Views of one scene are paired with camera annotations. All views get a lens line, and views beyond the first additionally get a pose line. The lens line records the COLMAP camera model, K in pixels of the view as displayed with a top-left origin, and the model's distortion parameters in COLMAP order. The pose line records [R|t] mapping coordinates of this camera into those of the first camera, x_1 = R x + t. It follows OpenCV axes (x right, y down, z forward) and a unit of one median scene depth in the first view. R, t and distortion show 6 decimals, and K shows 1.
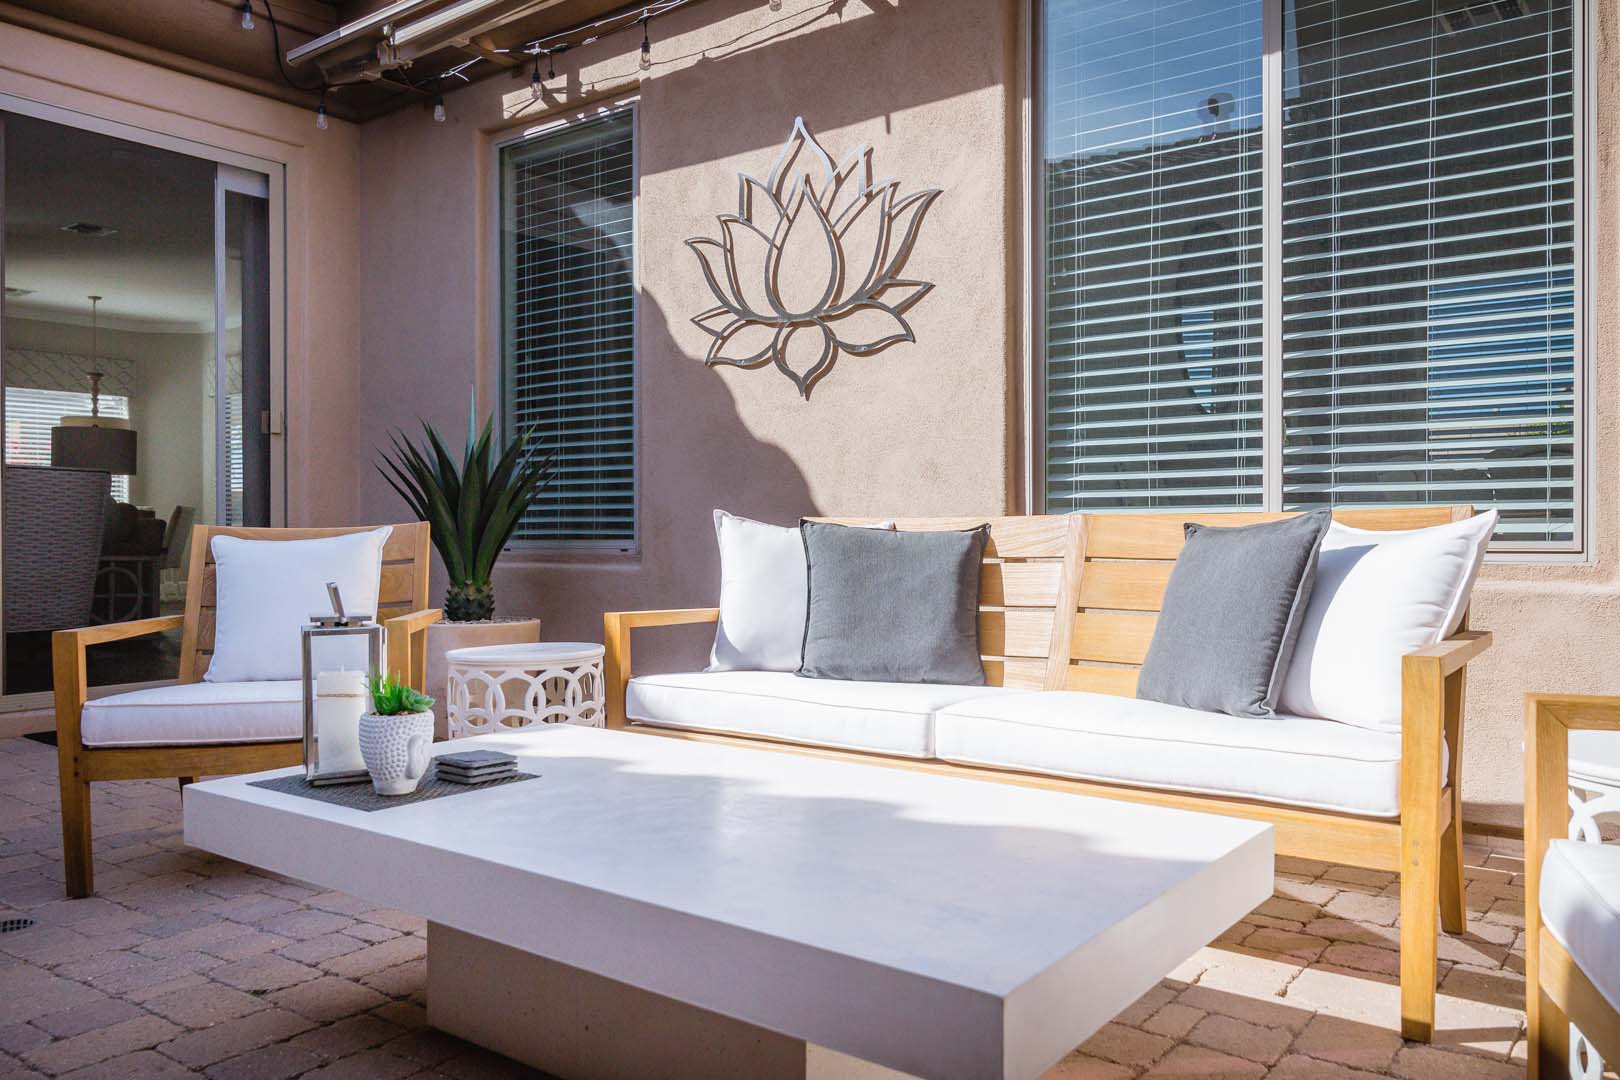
lens RADIAL K [[1222.9, 0, 810.0], [0, 1222.9, 540.0], [0, 0, 1]] dist [0.006610, -0.004053]
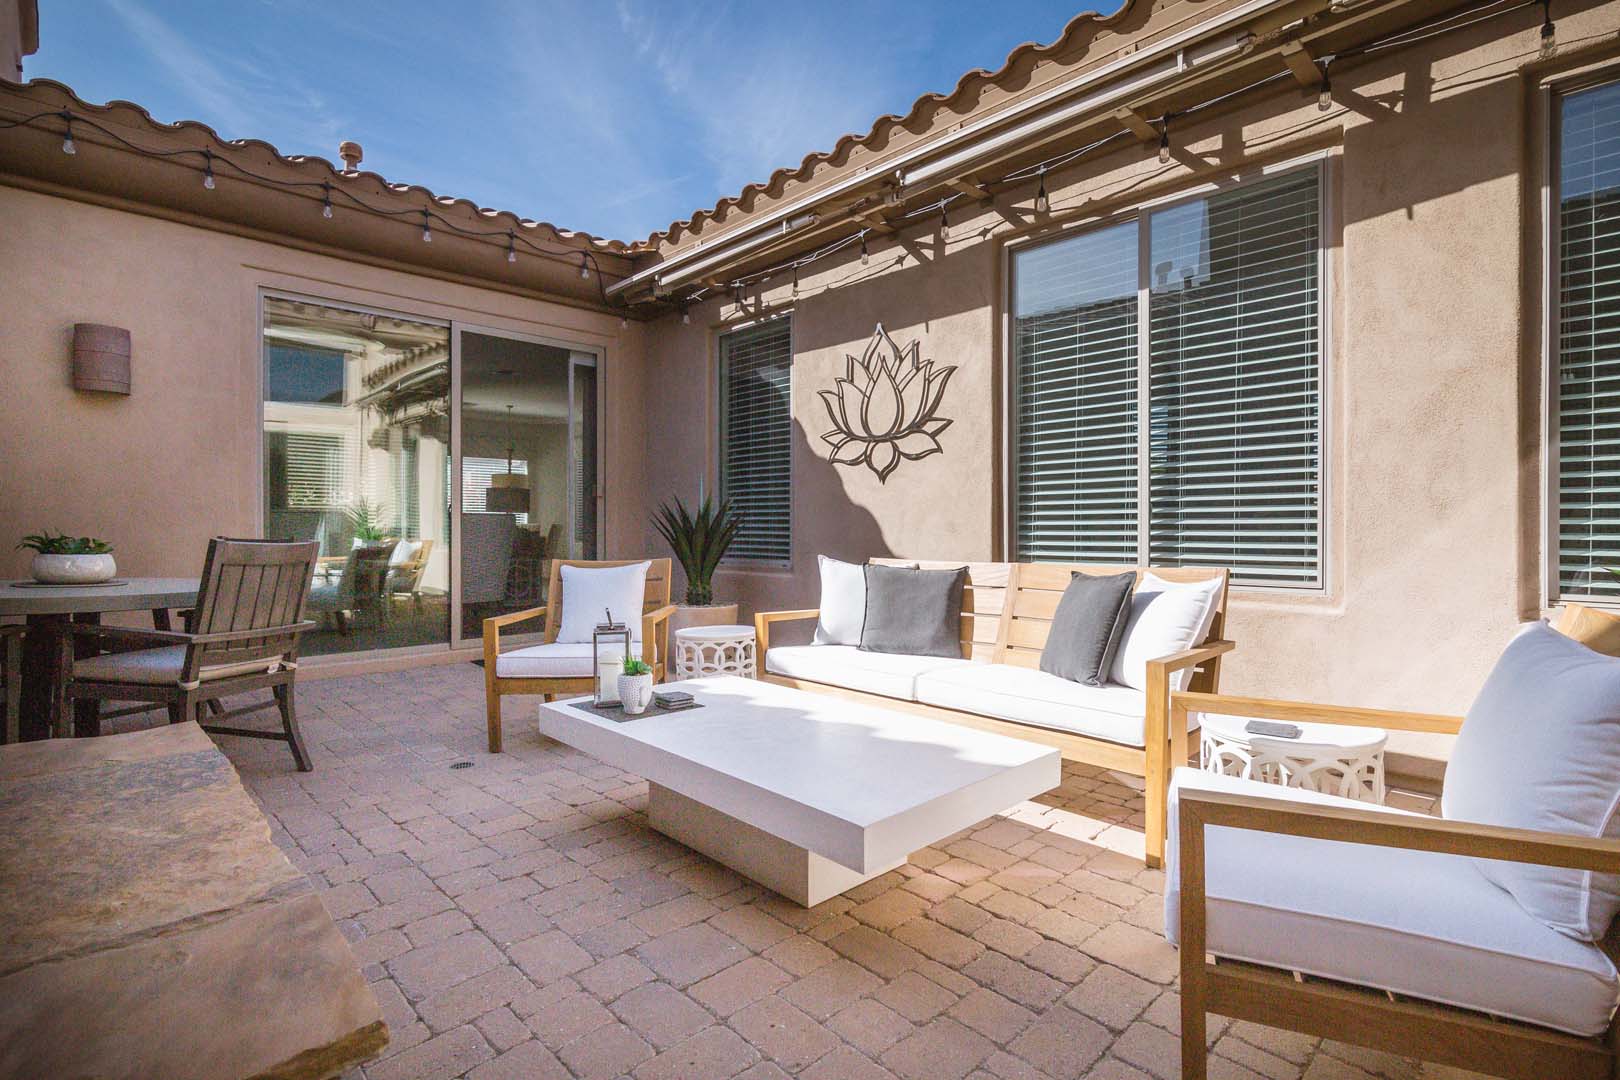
lens RADIAL K [[758.7, 0, 810.0], [0, 758.7, 540.0], [0, 0, 1]] dist [-0.000258, 0.000101]
pose [[0.988395, 0.004425, -0.151840, 0.063449], [-0.004407, 0.999990, 0.000459, -0.037381], [0.151840, 0.000216, 0.988405, -0.094276]]
